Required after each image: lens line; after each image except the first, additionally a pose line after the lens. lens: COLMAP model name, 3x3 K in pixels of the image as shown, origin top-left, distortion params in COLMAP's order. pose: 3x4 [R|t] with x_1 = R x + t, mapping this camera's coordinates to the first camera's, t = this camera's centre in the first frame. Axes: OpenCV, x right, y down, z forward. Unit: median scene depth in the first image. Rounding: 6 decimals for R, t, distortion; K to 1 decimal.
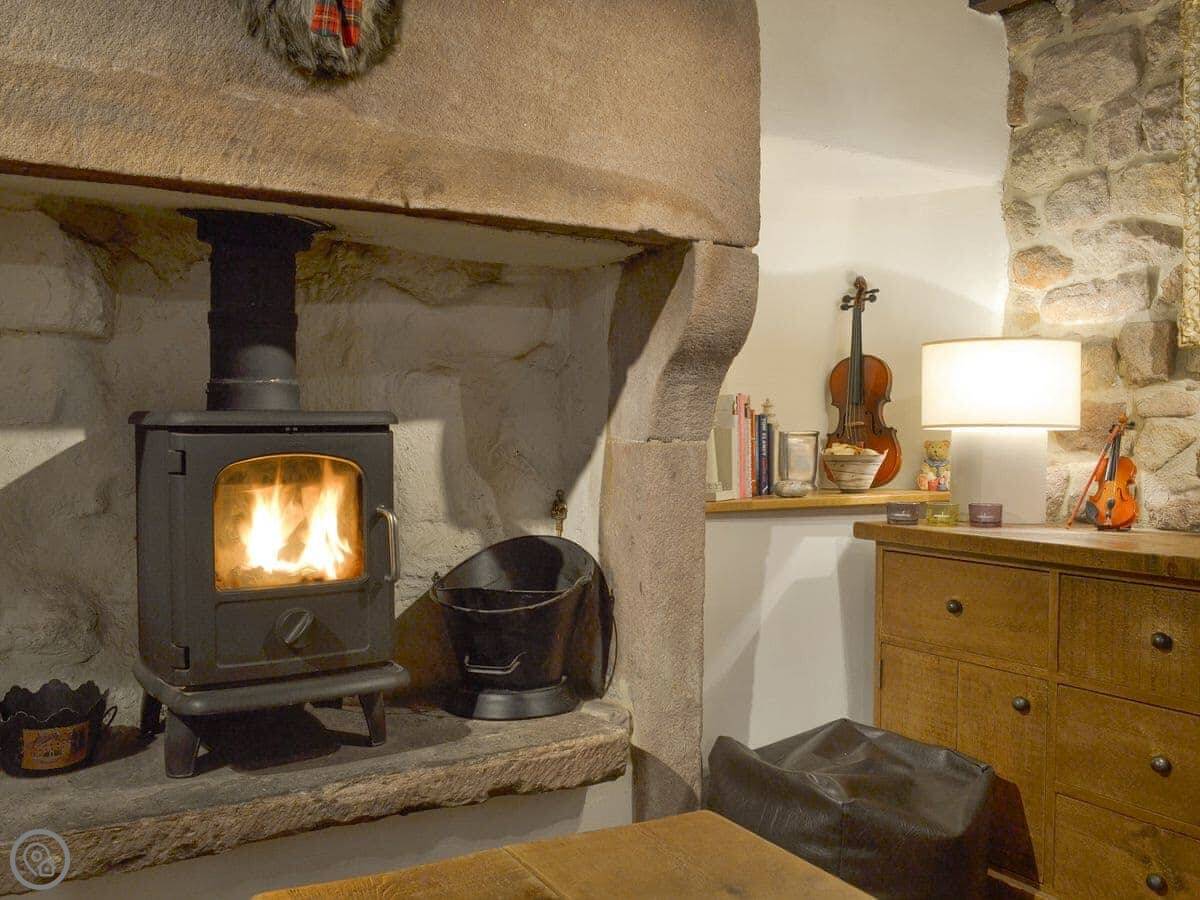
lens RADIAL K [[1082.3, 0, 606.0], [0, 1082.3, 483.6], [0, 0, 1]] dist [-0.025975, 0.006201]
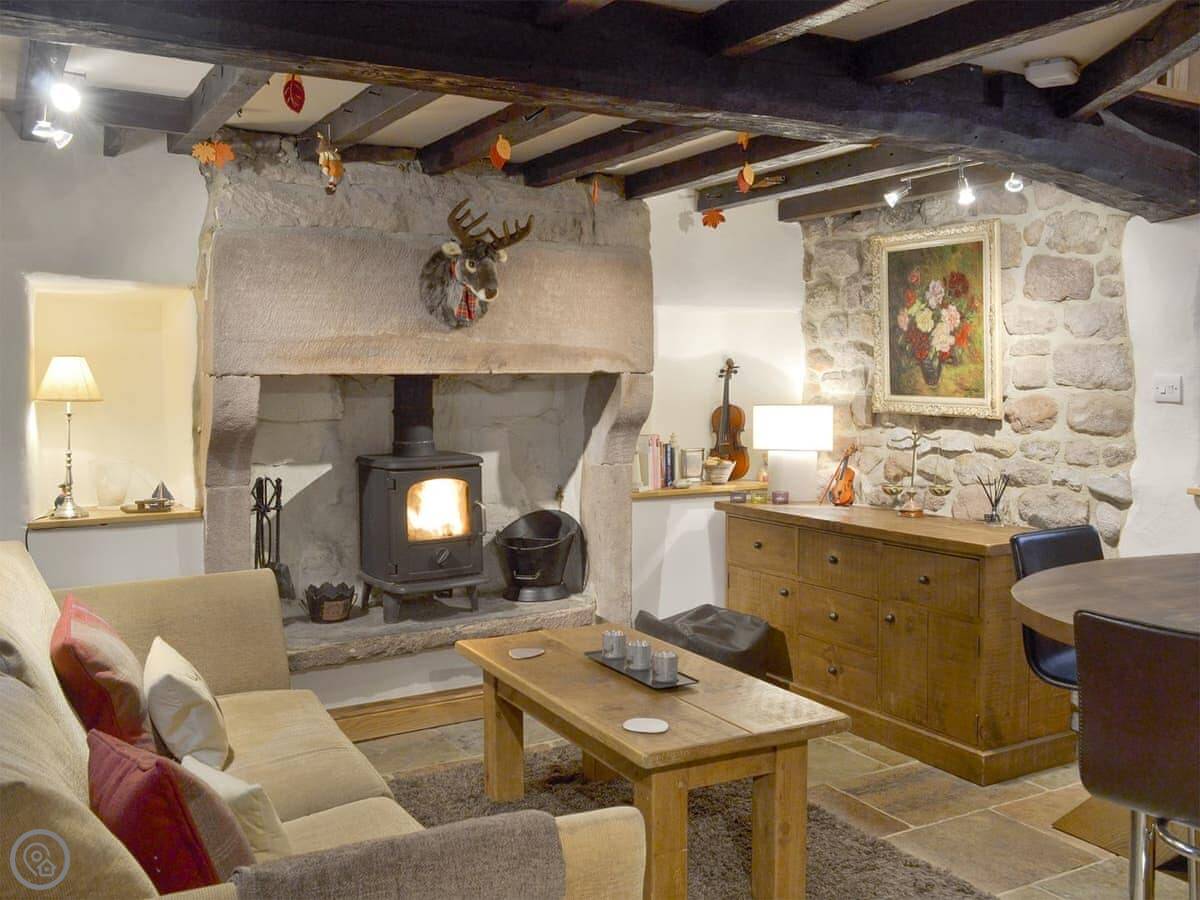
lens RADIAL K [[1082.3, 0, 583.0], [0, 1082.3, 415.2], [0, 0, 1]] dist [-0.025975, 0.006201]
pose [[0.999552, -0.010772, -0.027920, 0.058995], [0.010430, 0.999869, -0.012383, -0.105046], [0.028050, 0.012086, 0.999533, -1.011991]]
